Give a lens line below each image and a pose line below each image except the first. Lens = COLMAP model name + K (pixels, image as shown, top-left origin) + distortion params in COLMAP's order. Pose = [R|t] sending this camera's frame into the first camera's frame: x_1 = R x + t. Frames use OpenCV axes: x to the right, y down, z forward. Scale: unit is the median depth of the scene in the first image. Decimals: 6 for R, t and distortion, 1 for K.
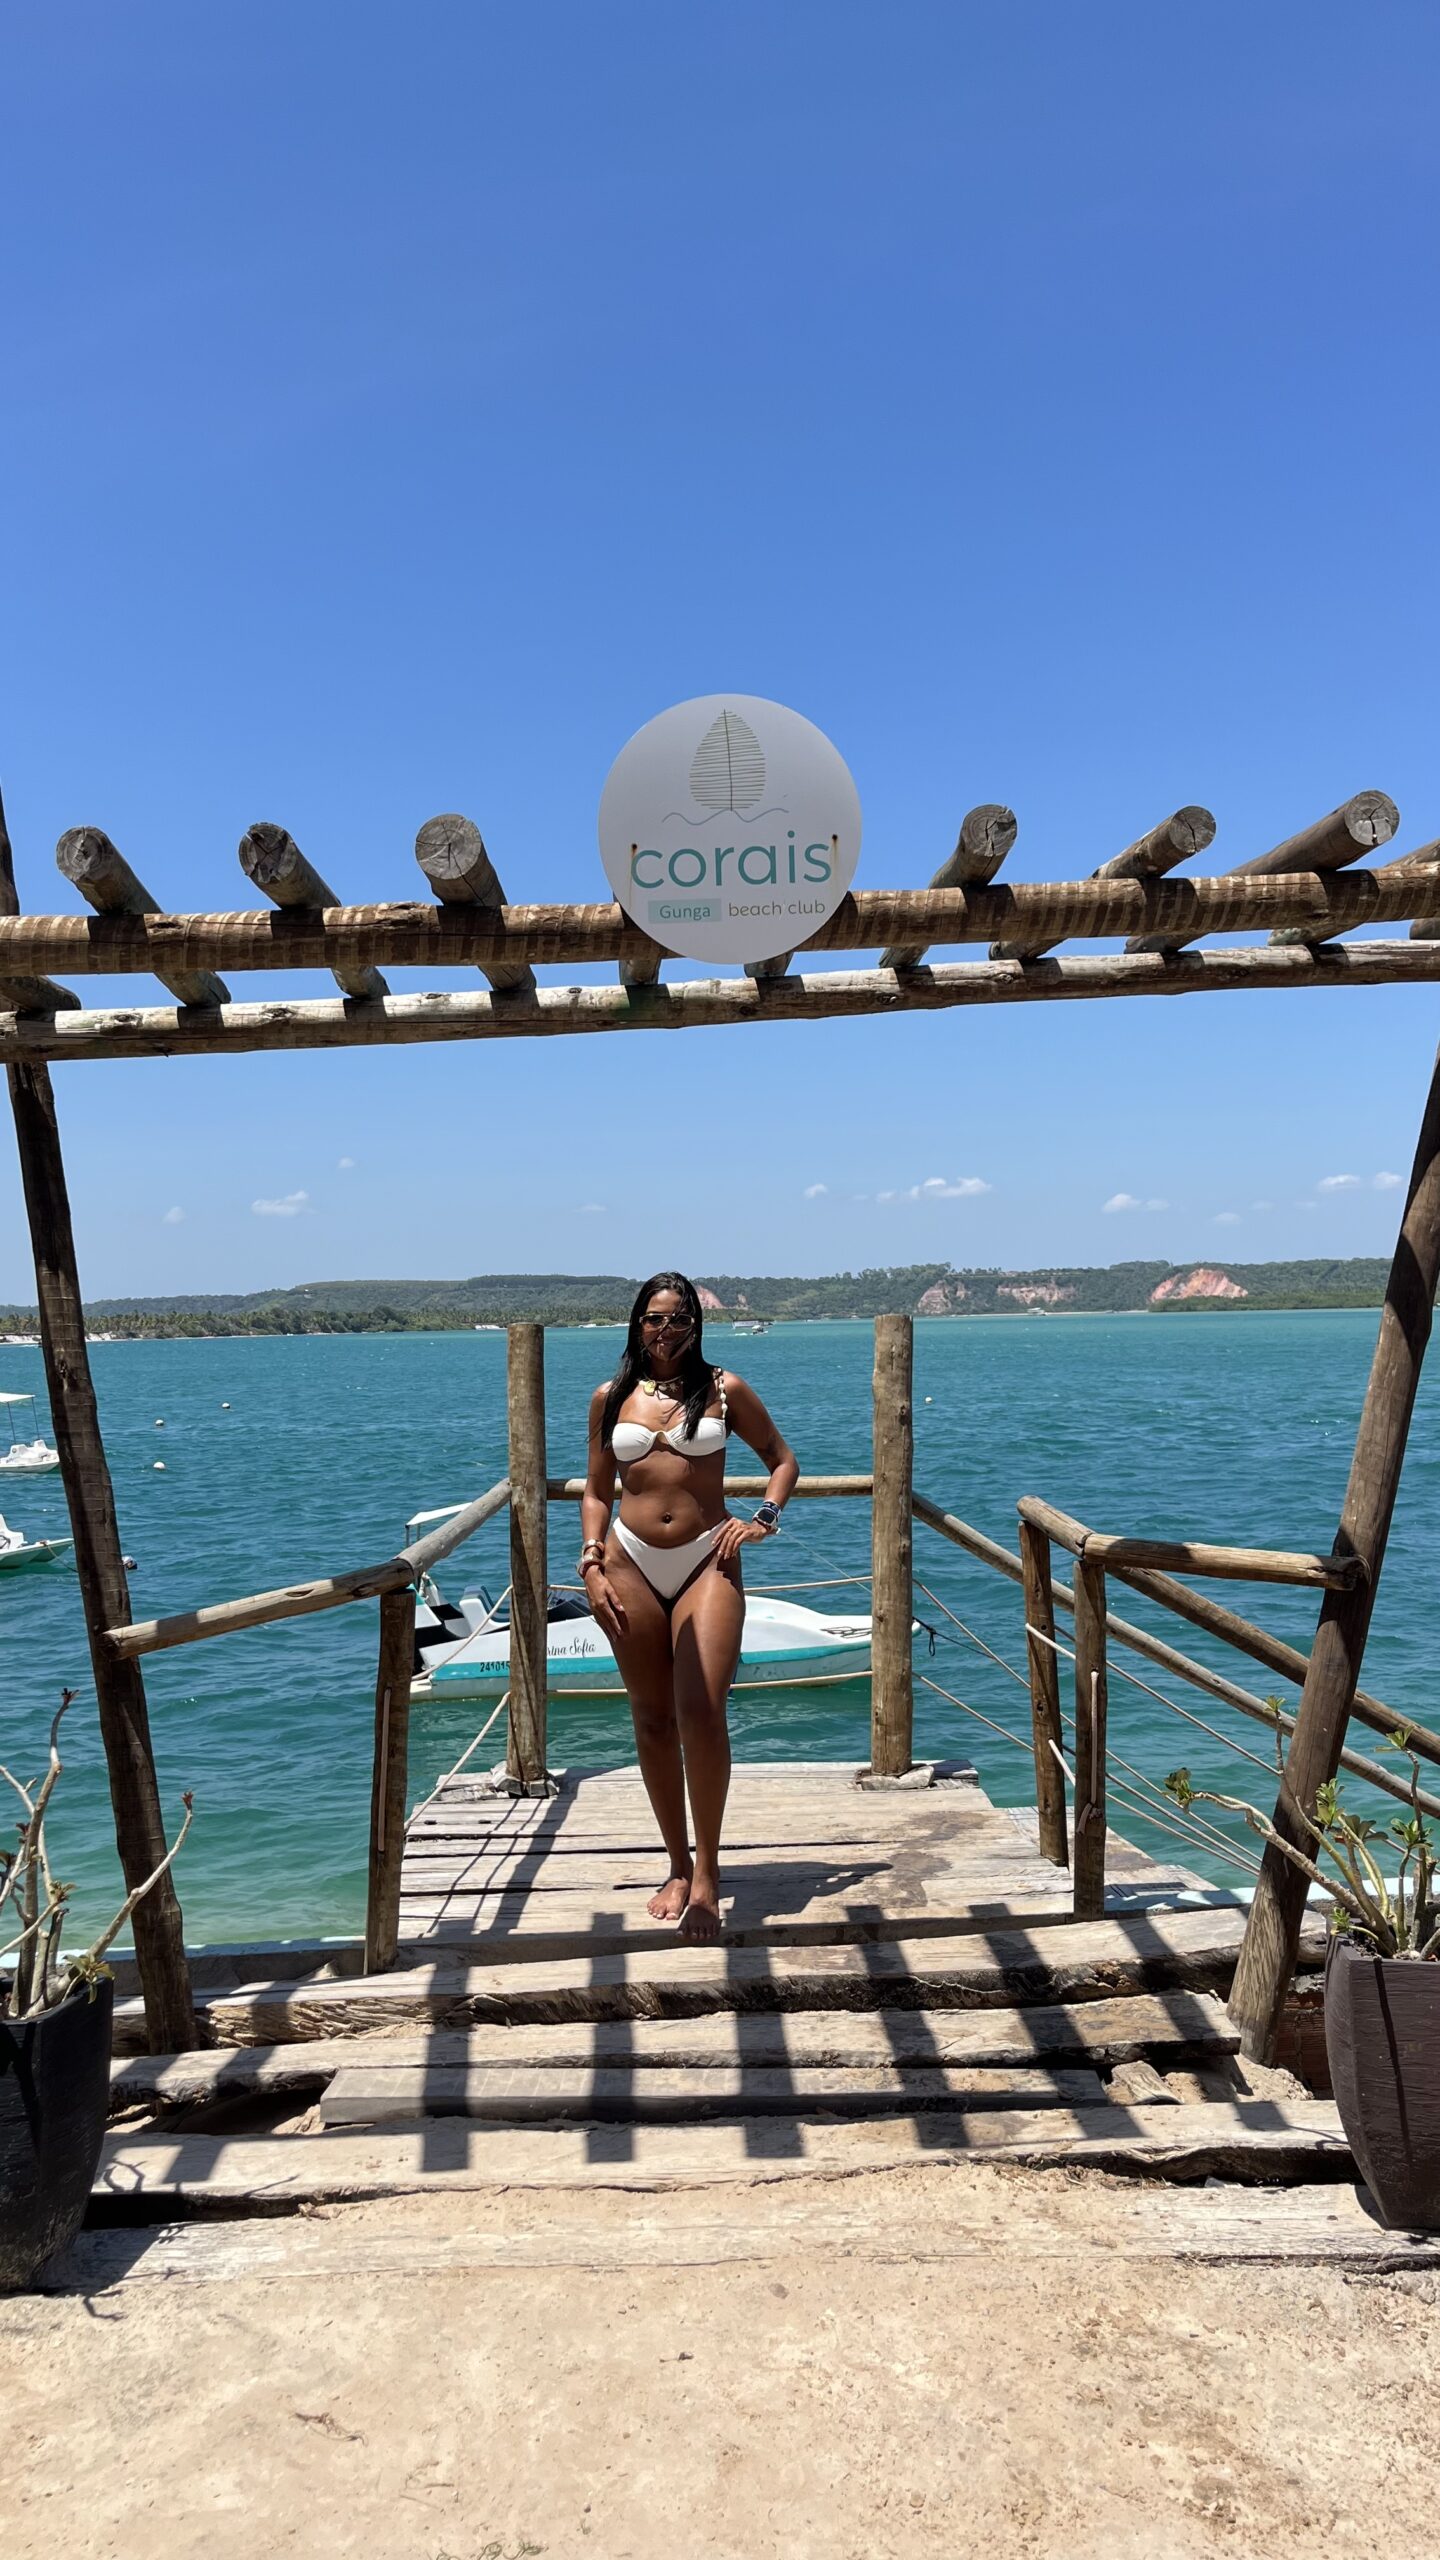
lens RADIAL K [[1944.8, 0, 723.6], [0, 1944.8, 1309.2], [0, 0, 1]] dist [0.066455, -0.083718]
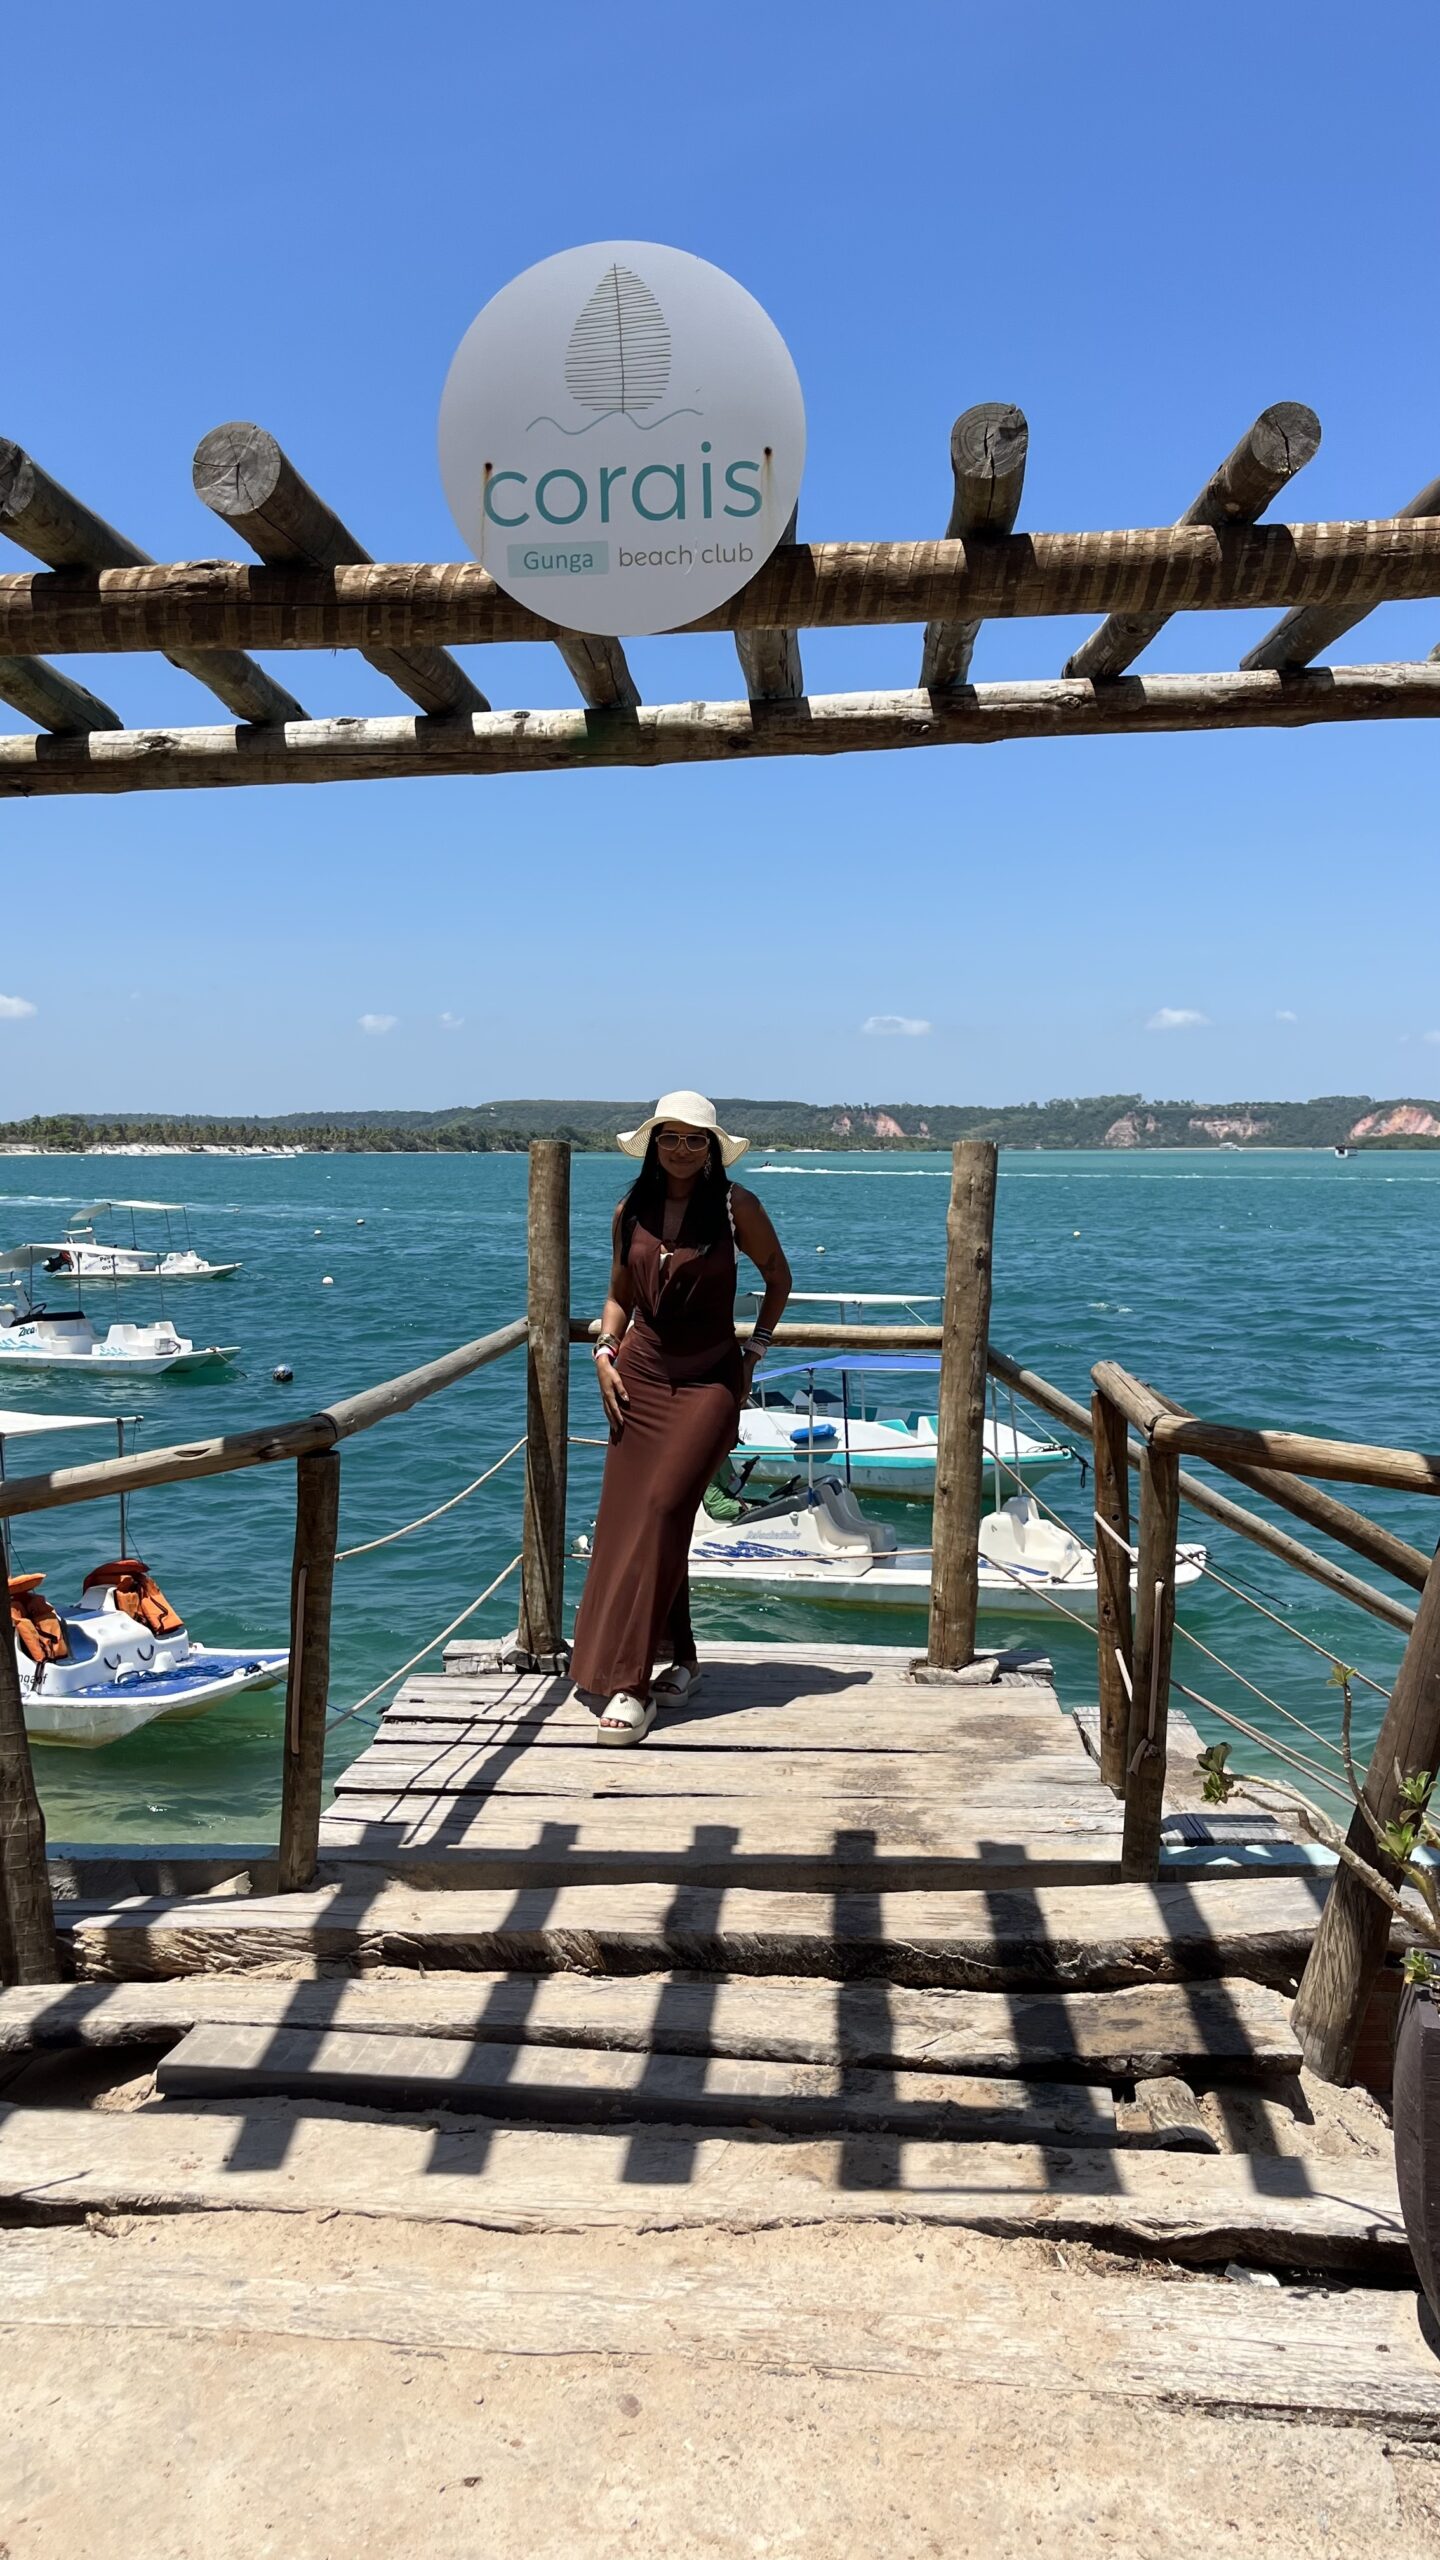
lens RADIAL K [[1945.3, 0, 720.0], [0, 1945.3, 1303.0], [0, 0, 1]] dist [0.061935, -0.081142]
pose [[0.995248, 0.031715, -0.092062, 0.103772], [-0.023663, 0.995903, 0.087272, 0.003450], [0.094453, -0.084679, 0.991921, 0.241390]]
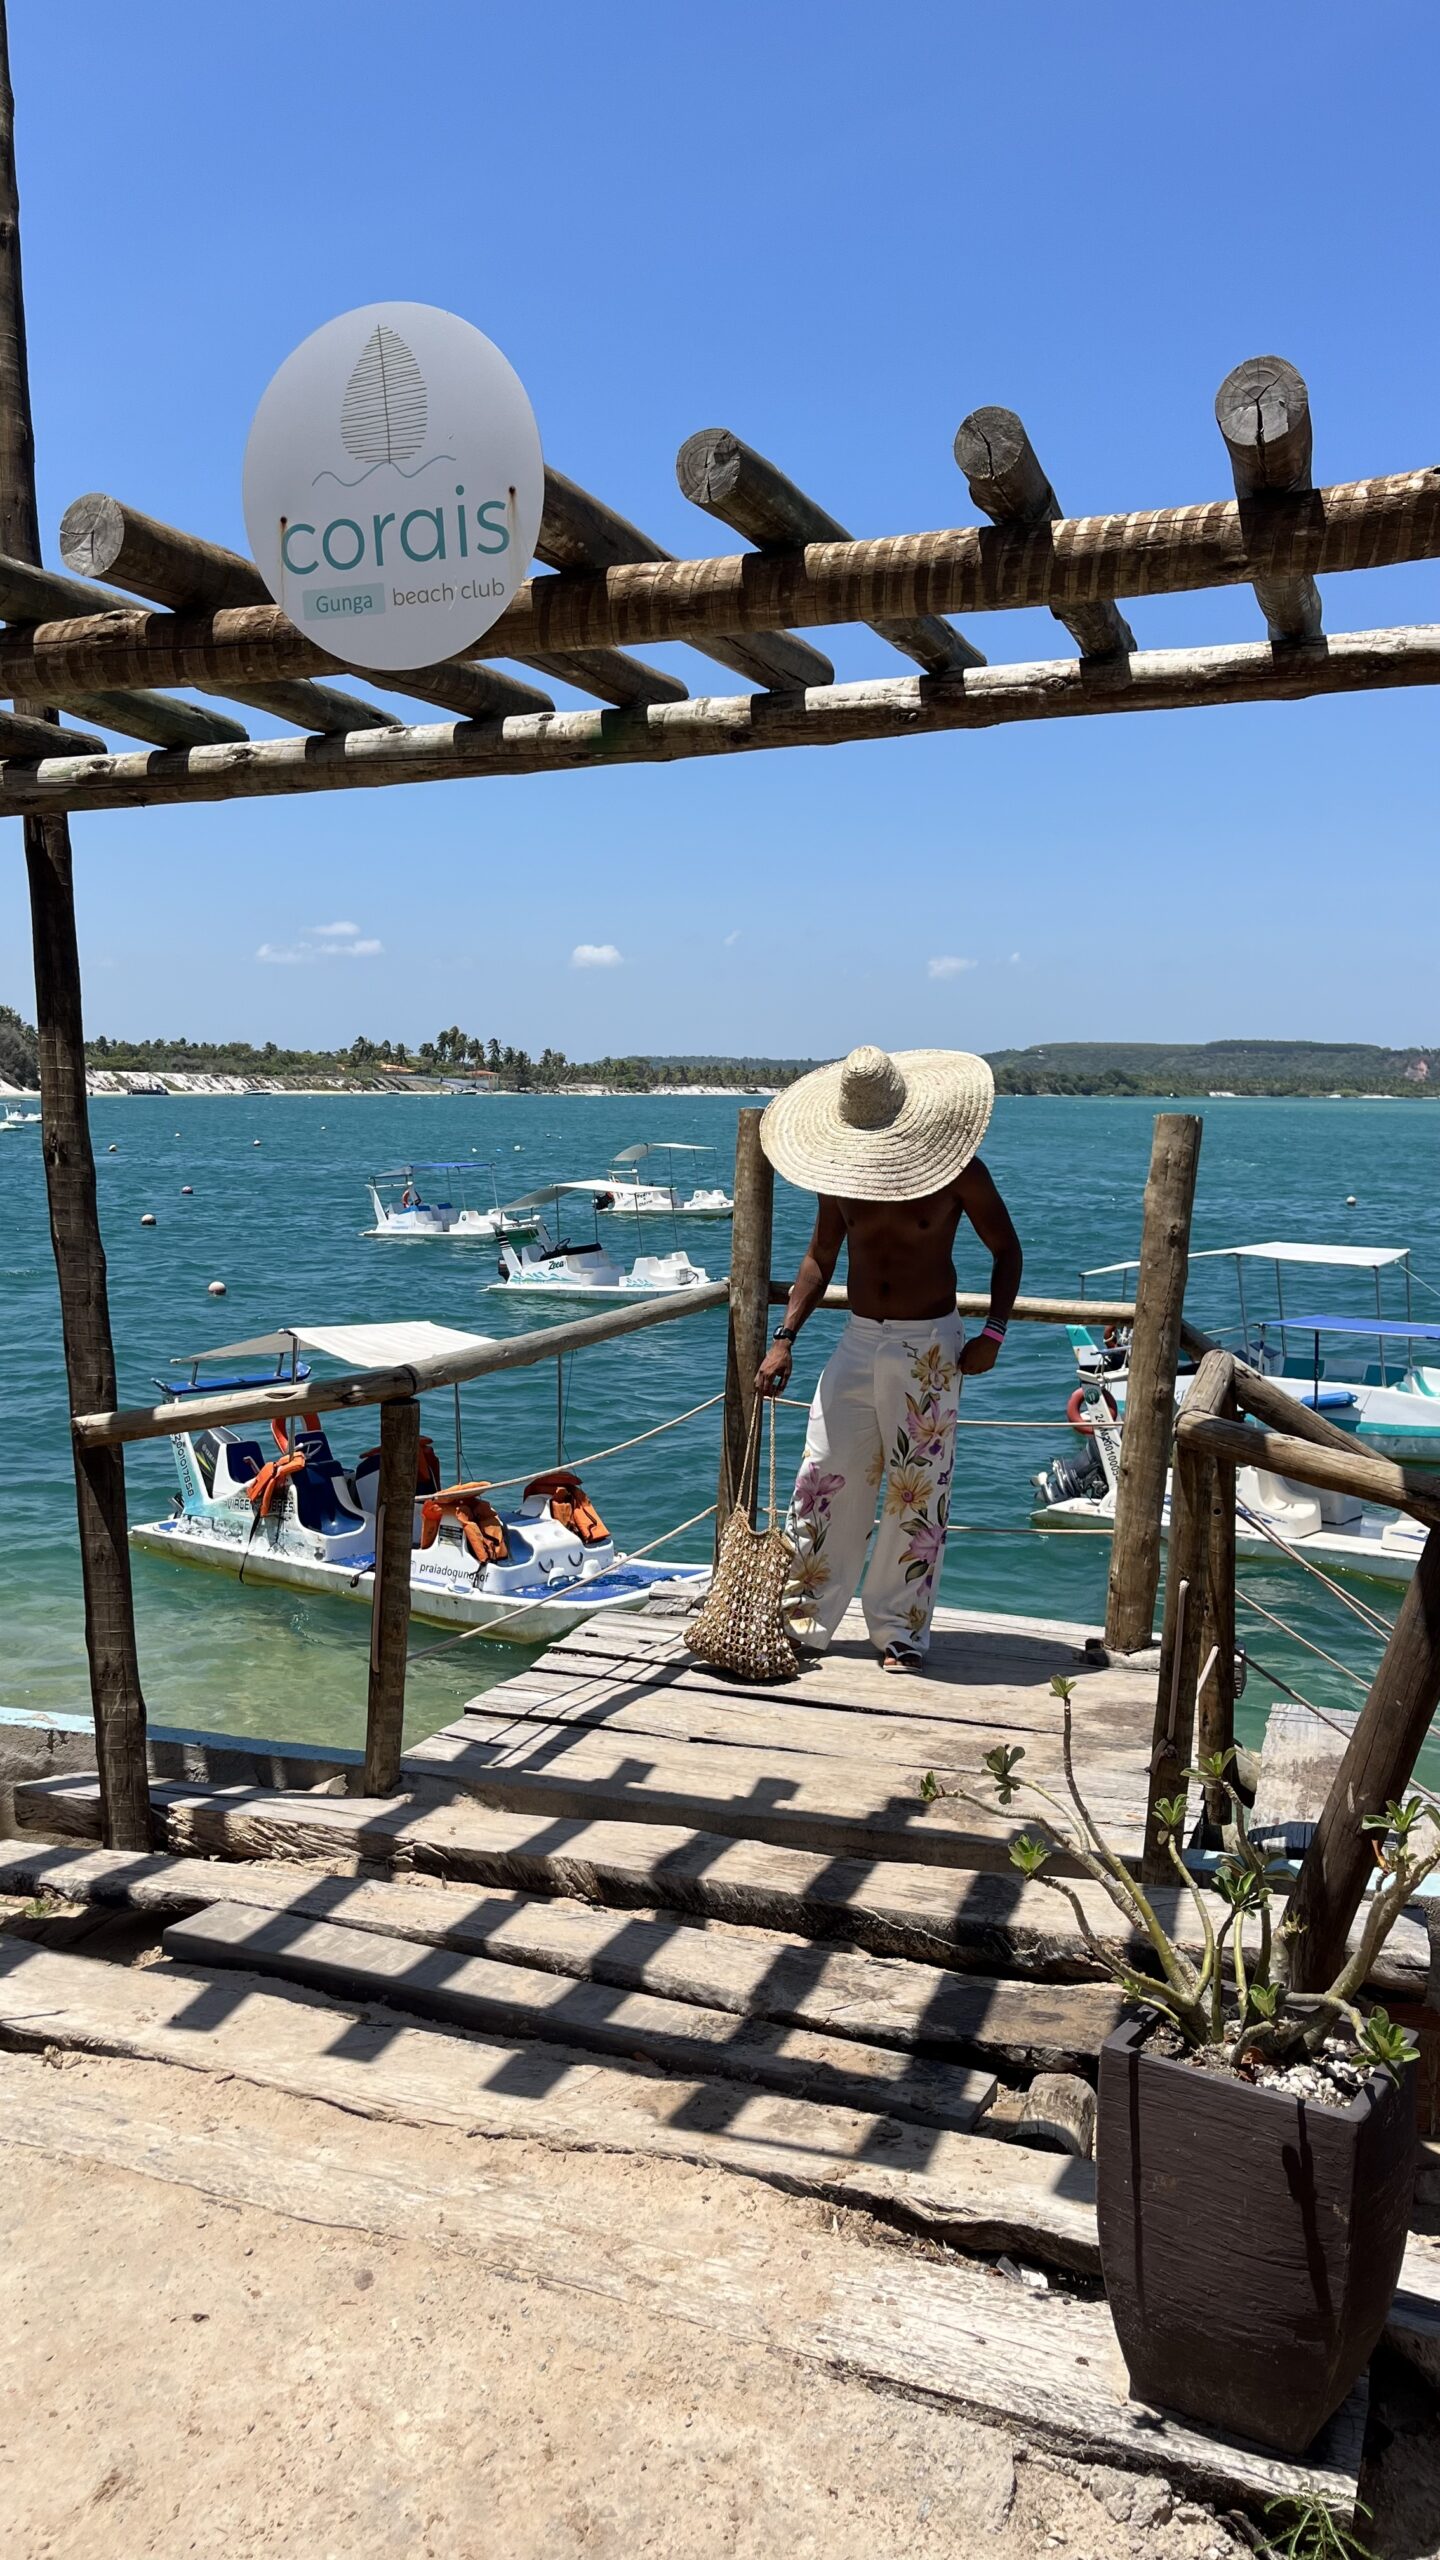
lens RADIAL K [[1945.3, 0, 720.0], [0, 1945.3, 1303.0], [0, 0, 1]] dist [0.061935, -0.081142]
pose [[0.930977, 0.075356, -0.357216, 0.382451], [-0.032738, 0.991756, 0.123890, -0.025528], [0.363607, -0.103644, 0.925769, 0.270365]]
